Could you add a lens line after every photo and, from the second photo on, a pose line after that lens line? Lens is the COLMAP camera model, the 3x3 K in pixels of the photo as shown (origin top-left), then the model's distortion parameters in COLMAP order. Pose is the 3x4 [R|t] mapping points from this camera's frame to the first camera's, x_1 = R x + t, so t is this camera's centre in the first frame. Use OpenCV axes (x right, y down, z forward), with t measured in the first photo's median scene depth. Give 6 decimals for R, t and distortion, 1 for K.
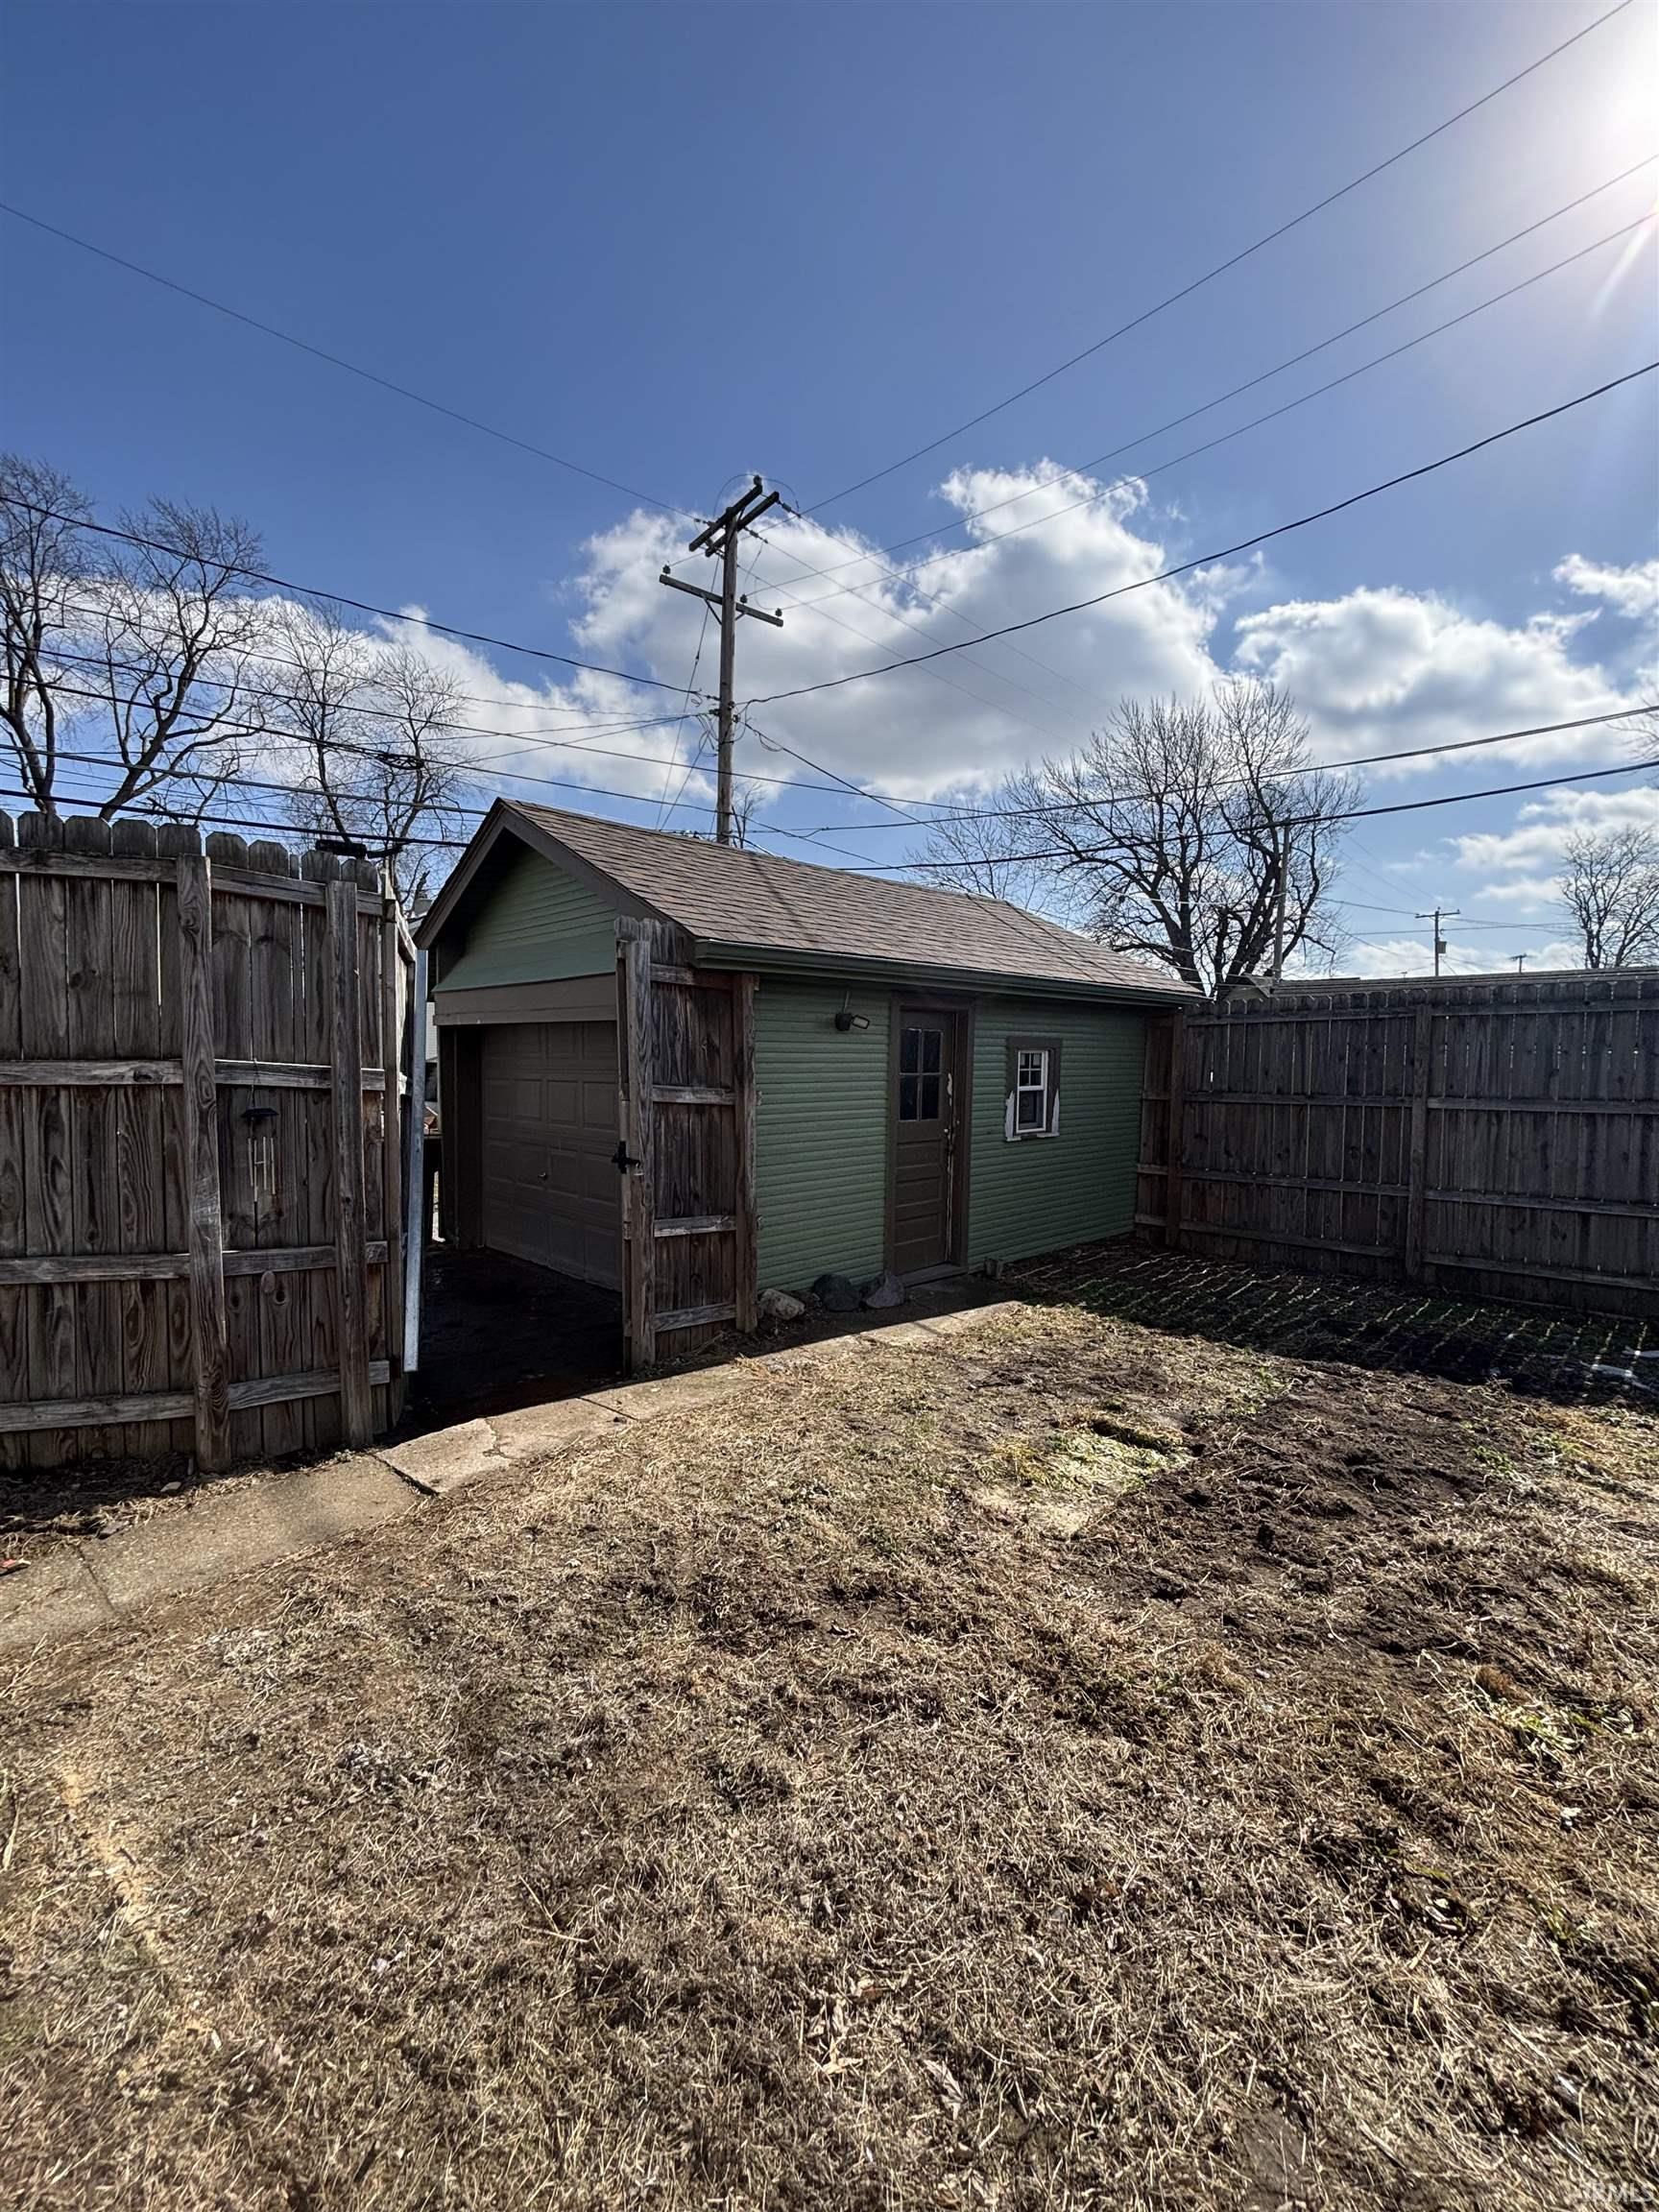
lens RADIAL K [[900.1, 0, 820.7], [0, 900.1, 1104.4], [0, 0, 1]] dist [-0.003414, -0.000129]
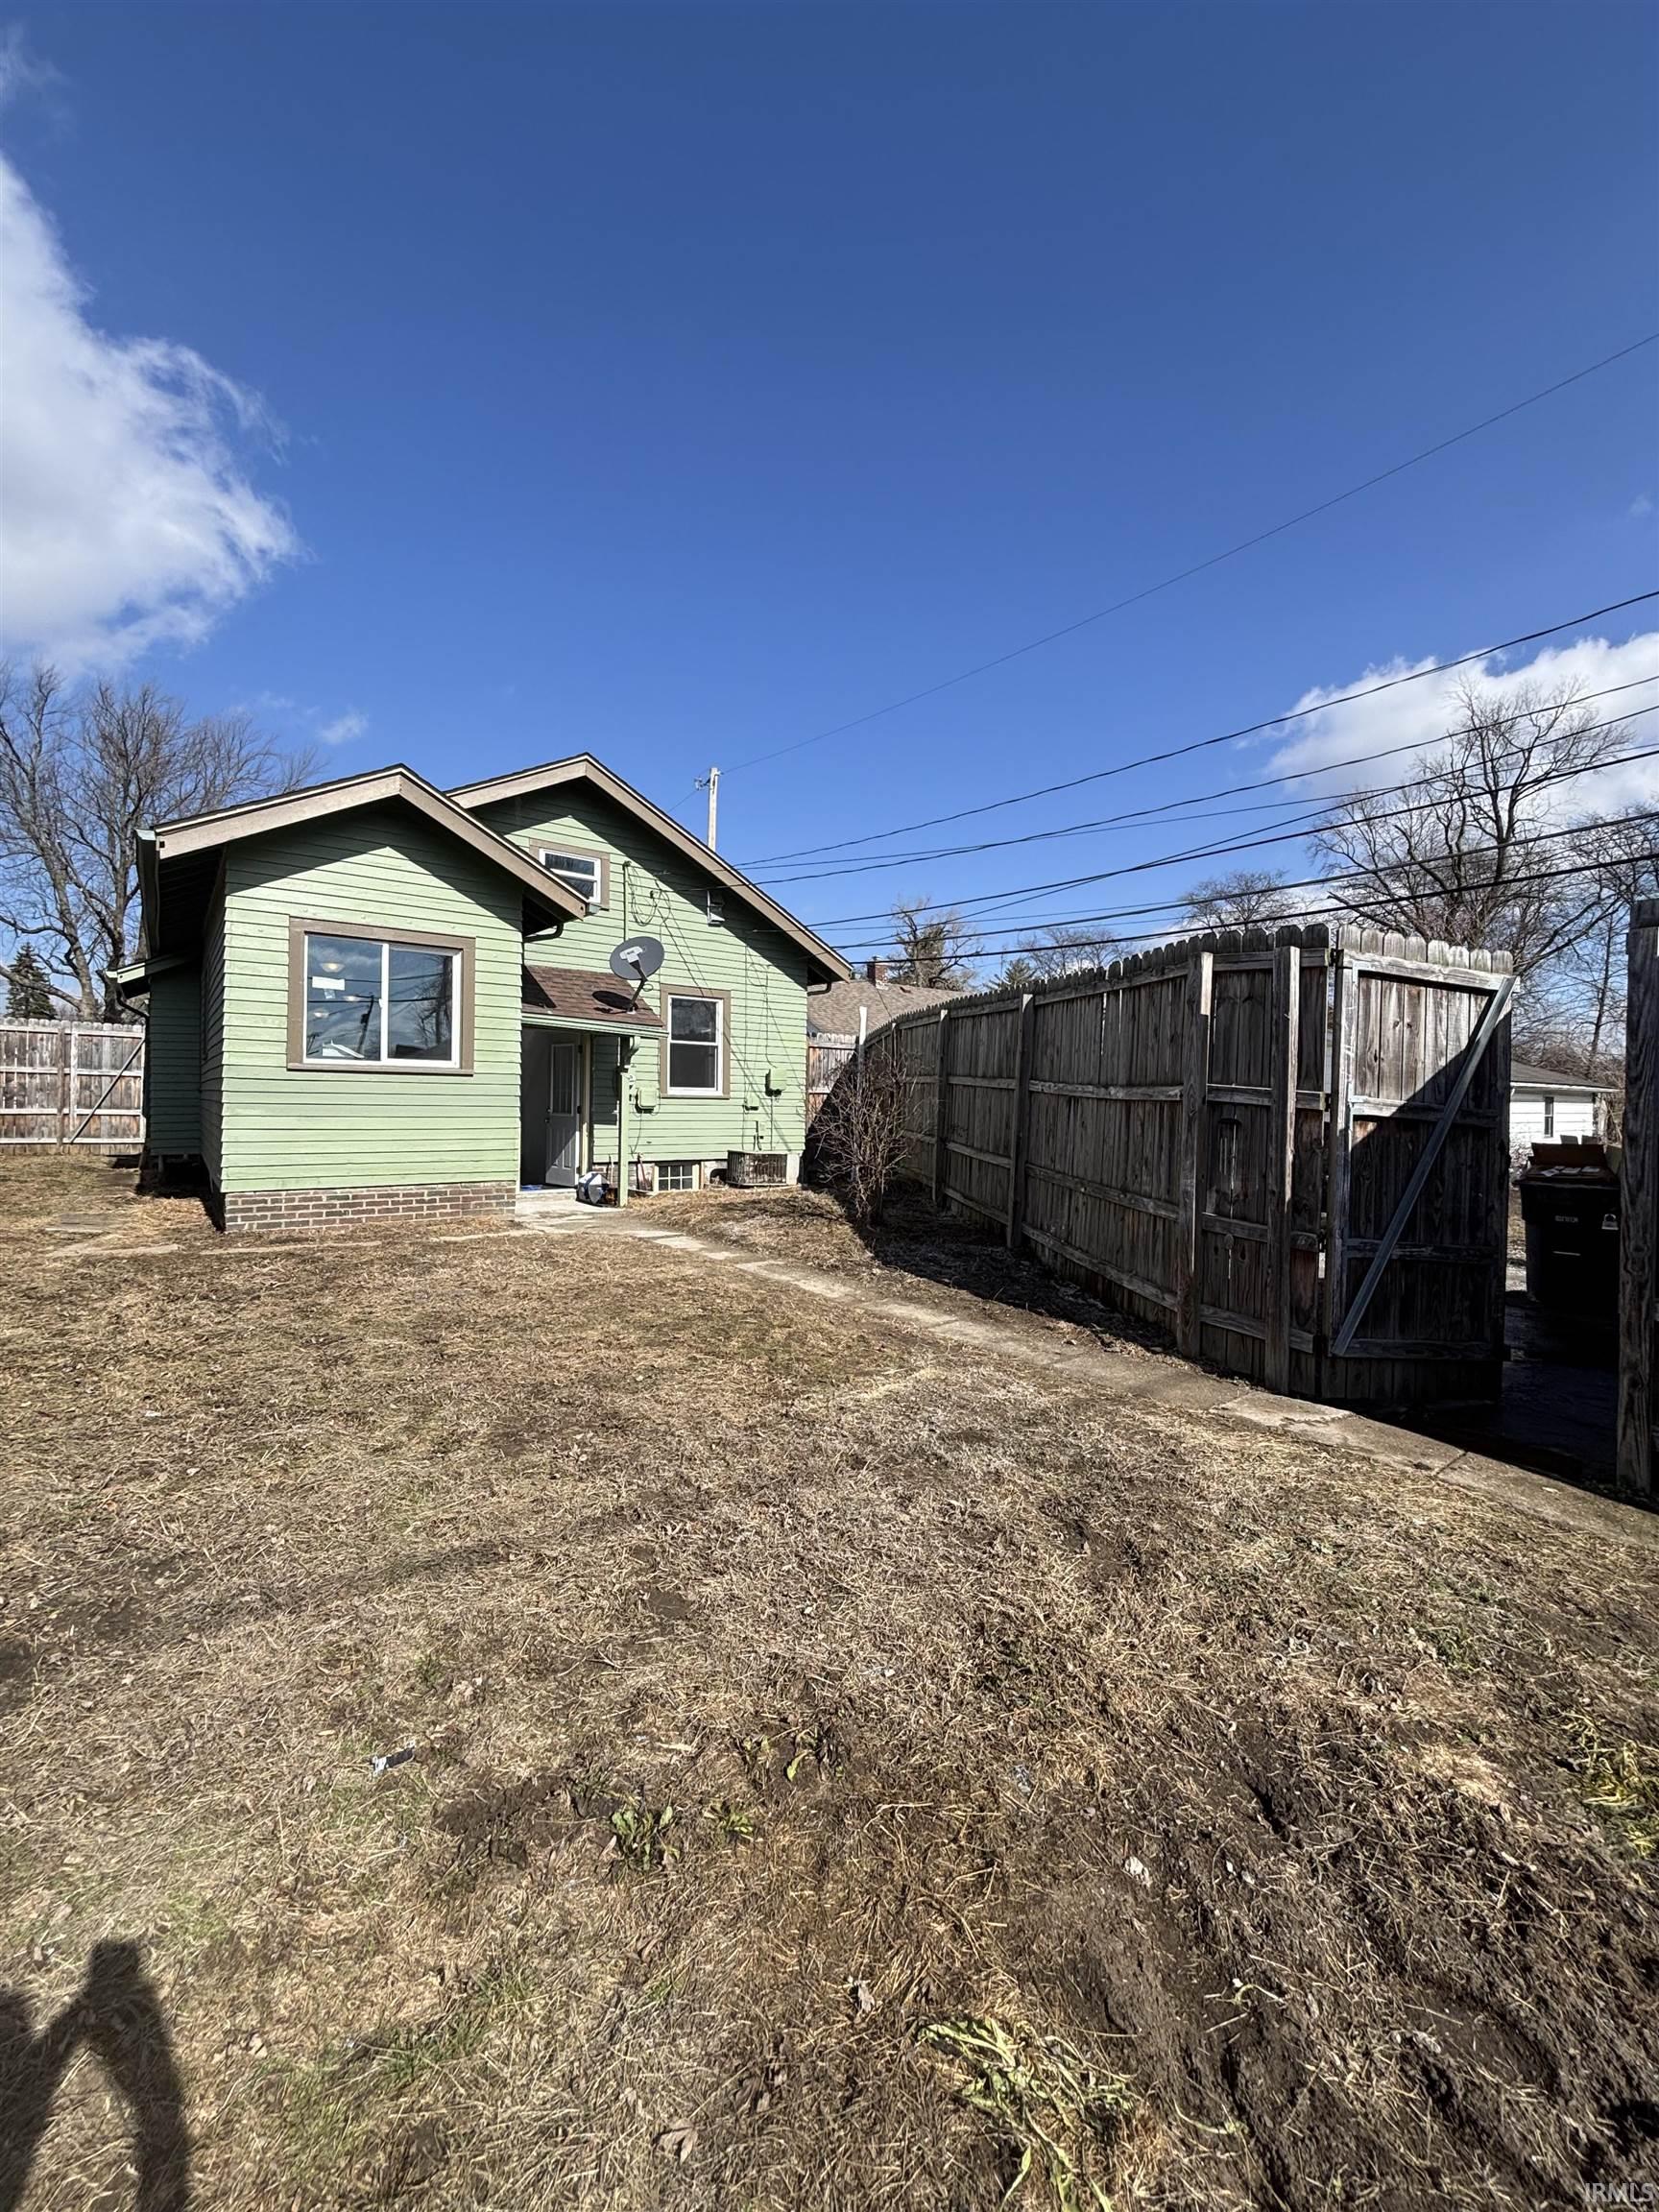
lens RADIAL K [[900.1, 0, 822.8], [0, 900.1, 1104.6], [0, 0, 1]] dist [-0.003414, -0.000129]
pose [[-0.145666, 0.002633, -0.989330, 0.875484], [-0.065688, 0.997764, 0.012327, 0.007681], [0.987151, 0.066783, -0.145167, 0.561000]]
